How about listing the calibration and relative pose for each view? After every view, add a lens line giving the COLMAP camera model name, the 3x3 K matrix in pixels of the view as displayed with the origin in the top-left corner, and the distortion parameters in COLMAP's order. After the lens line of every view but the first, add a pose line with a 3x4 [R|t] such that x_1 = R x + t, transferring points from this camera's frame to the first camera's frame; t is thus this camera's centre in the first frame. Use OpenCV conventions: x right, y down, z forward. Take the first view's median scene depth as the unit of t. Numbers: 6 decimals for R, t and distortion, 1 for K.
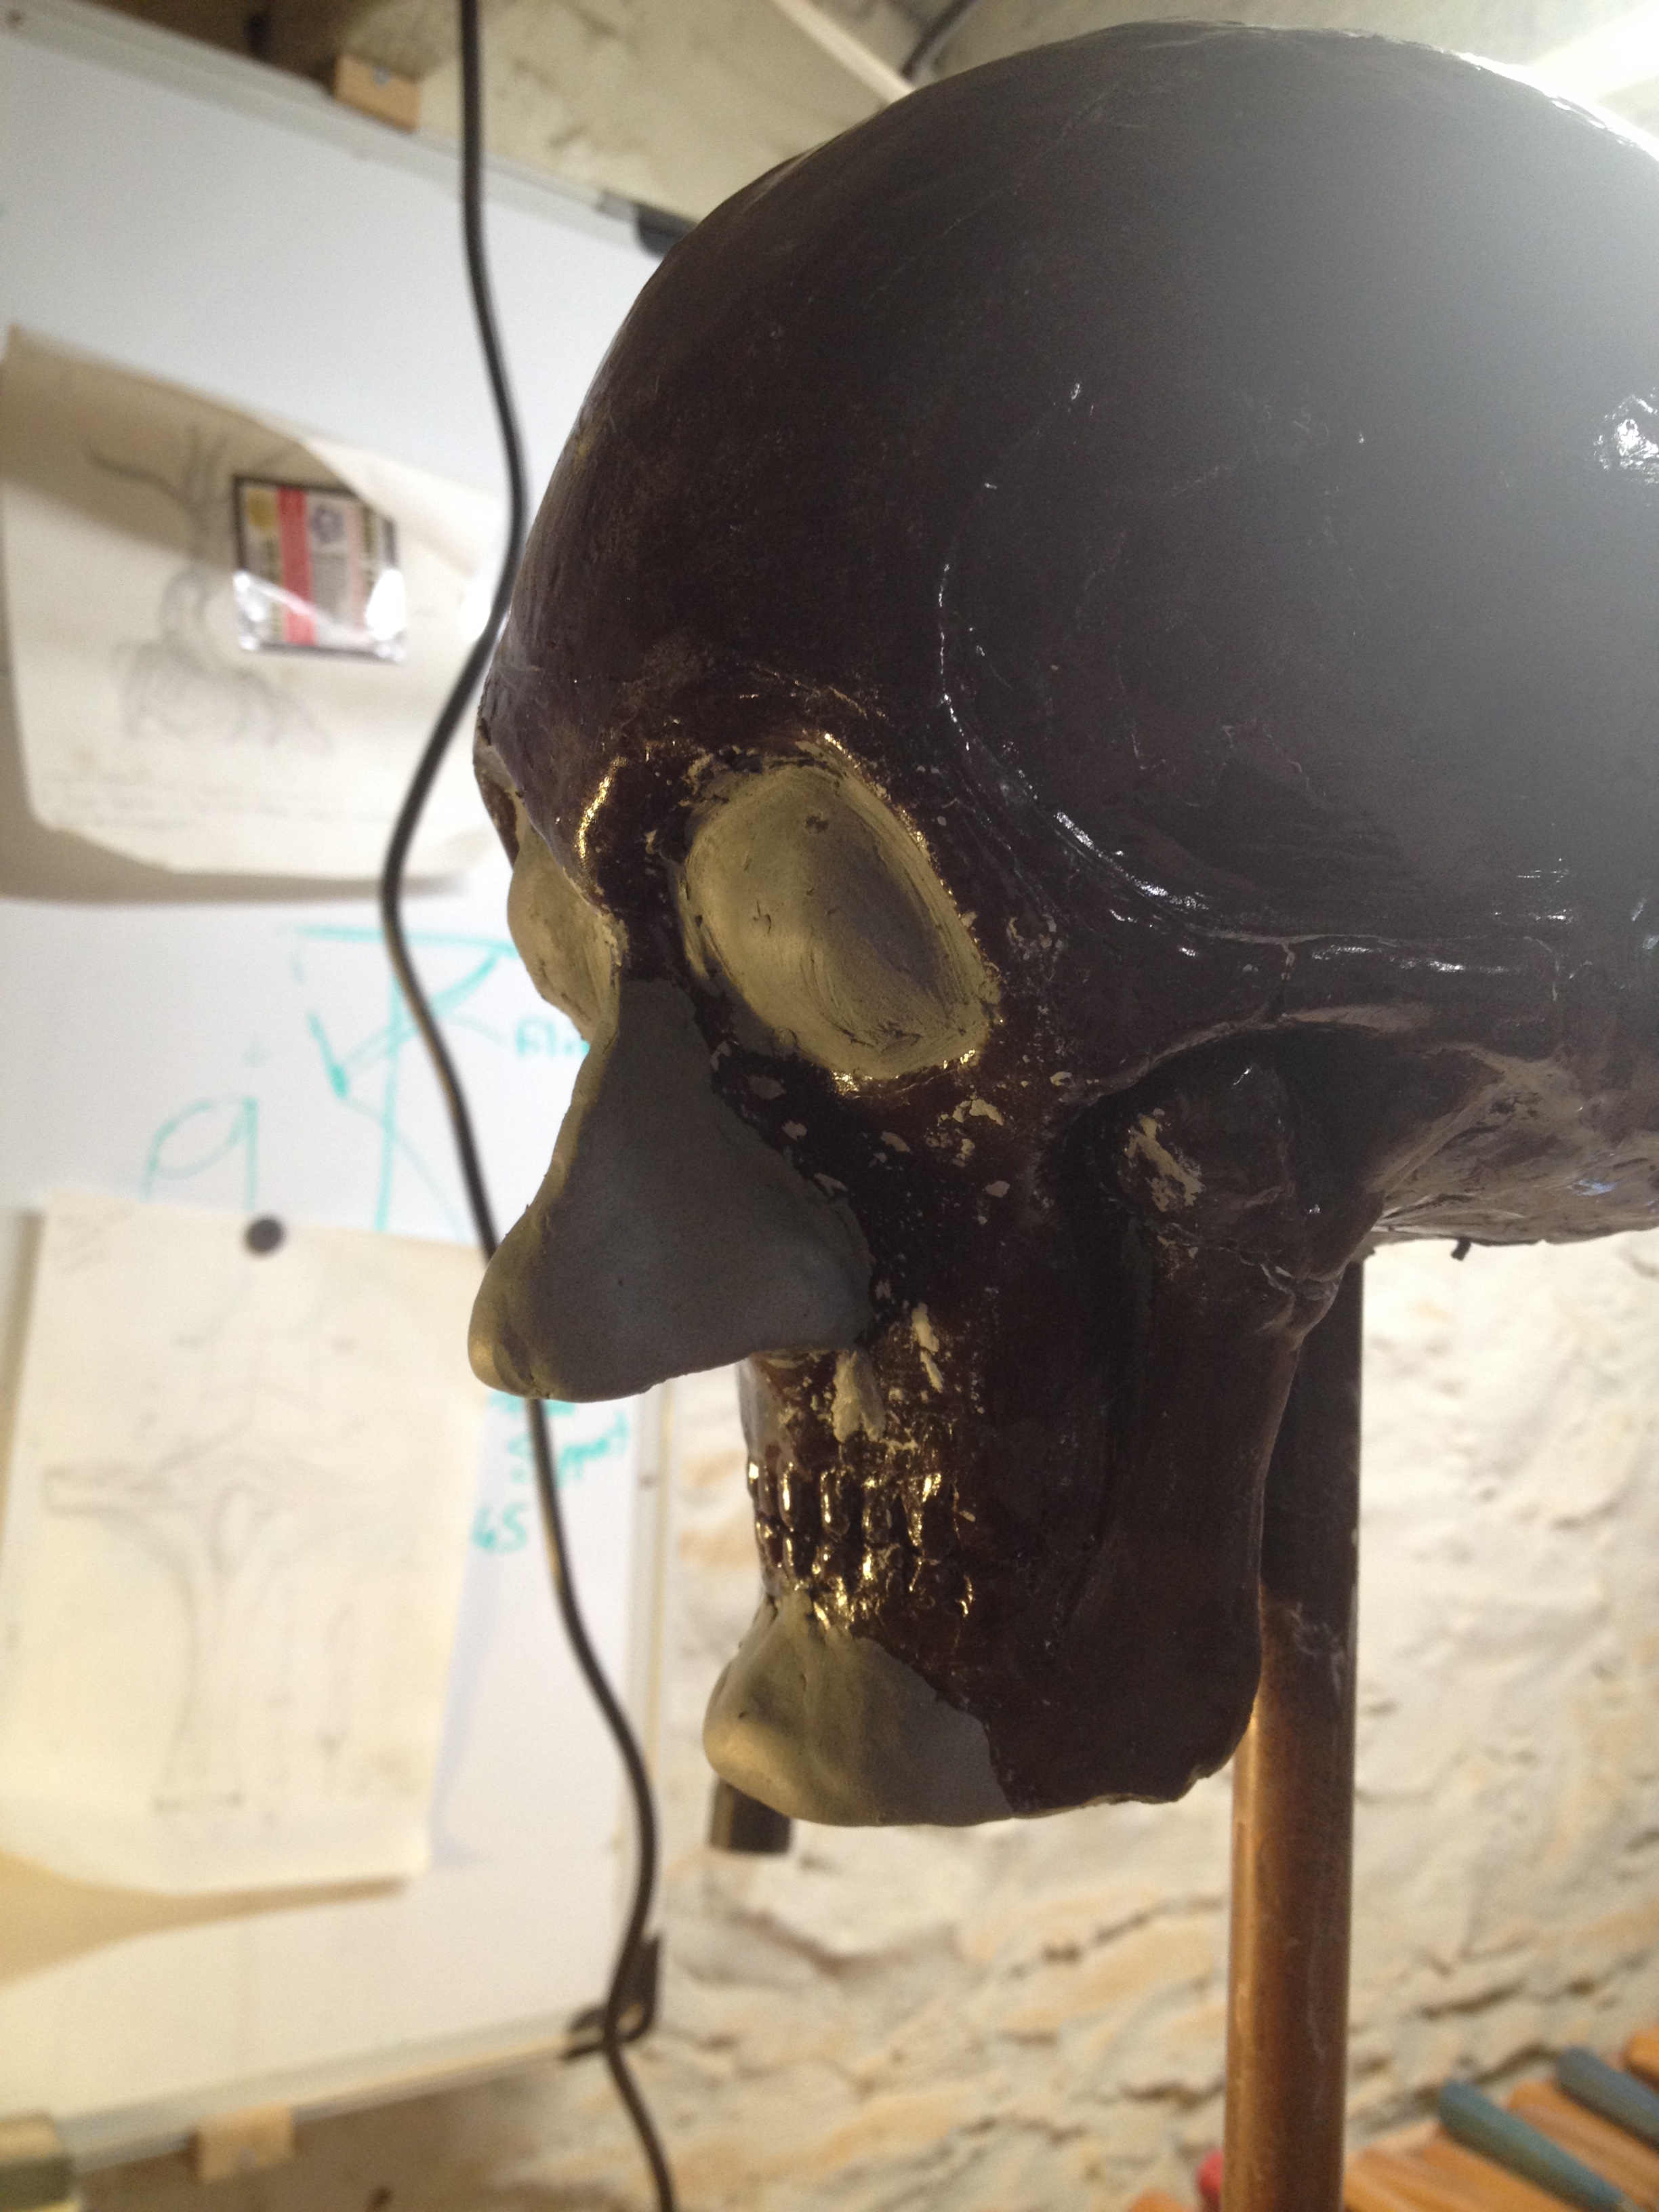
lens RADIAL K [[2068.3, 0, 809.1], [0, 2068.3, 1093.0], [0, 0, 1]] dist [-0.005784, 0.000000]
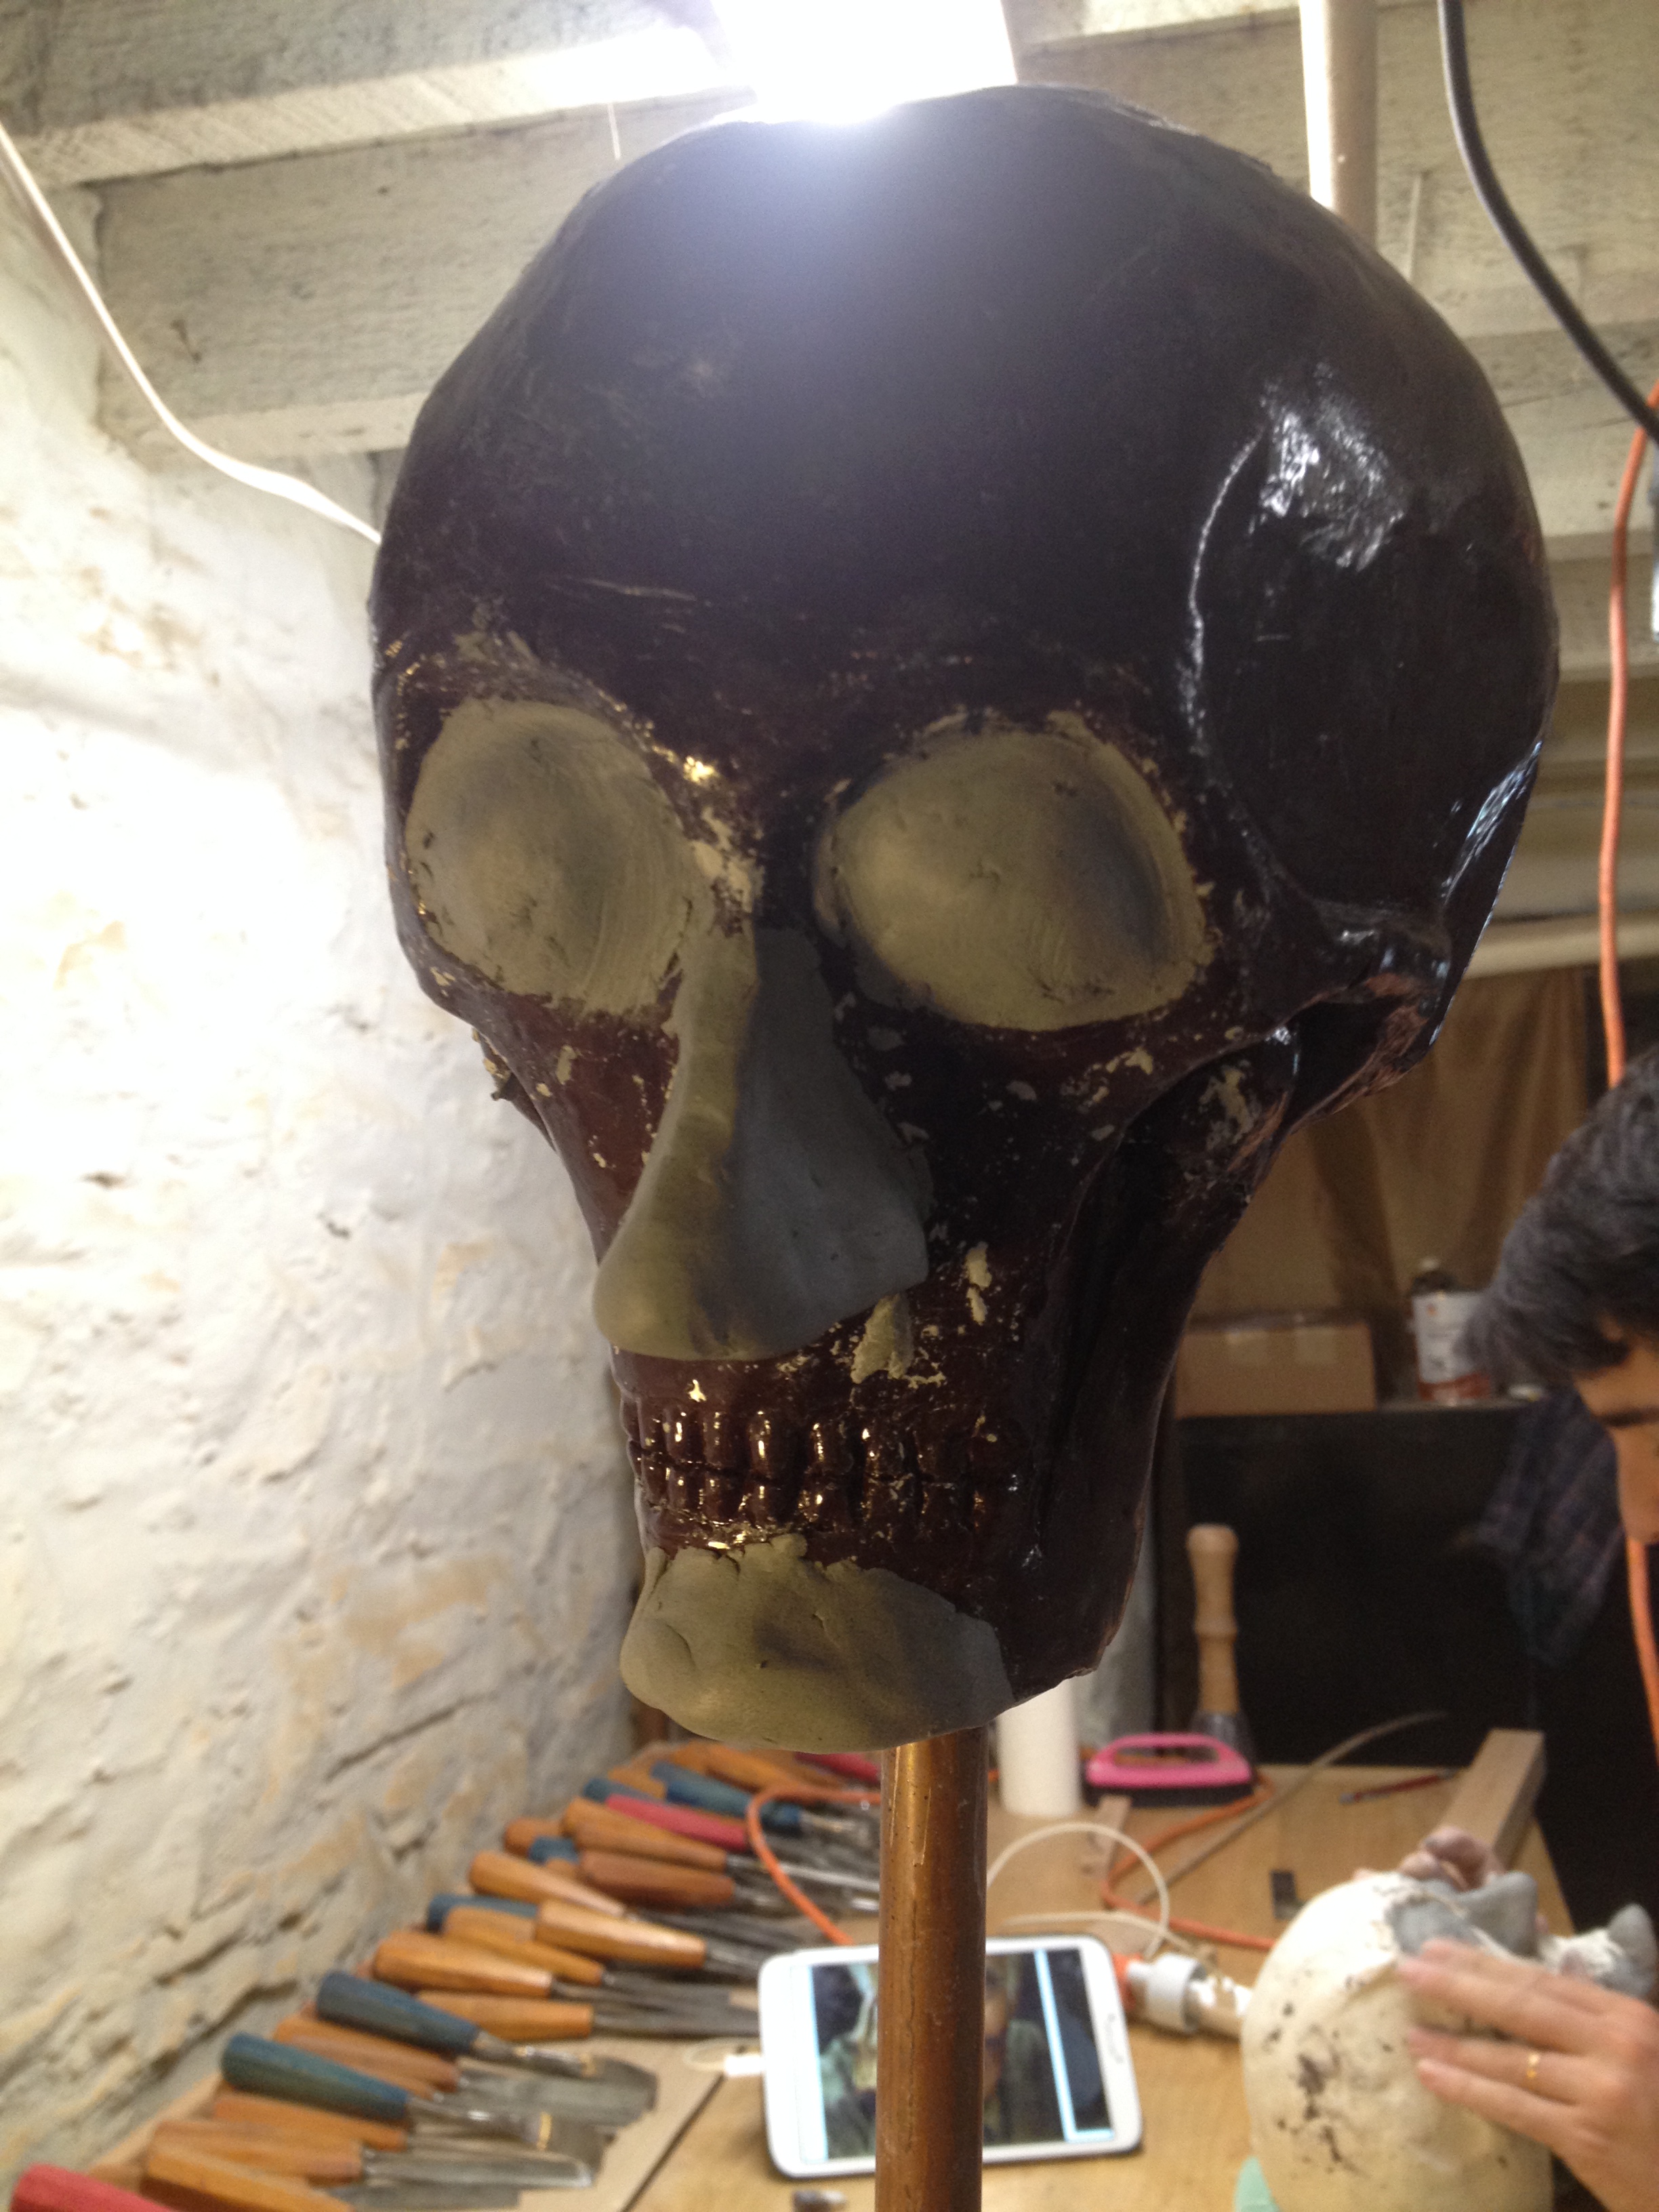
lens RADIAL K [[2068.3, 0, 833.5], [0, 2068.3, 1104.9], [0, 0, 1]] dist [-0.005784, 0.000000]
pose [[0.789783, -0.008731, 0.613324, -0.627658], [-0.003560, 0.999817, 0.018817, 0.010182], [-0.613375, -0.017045, 0.789608, 0.192683]]
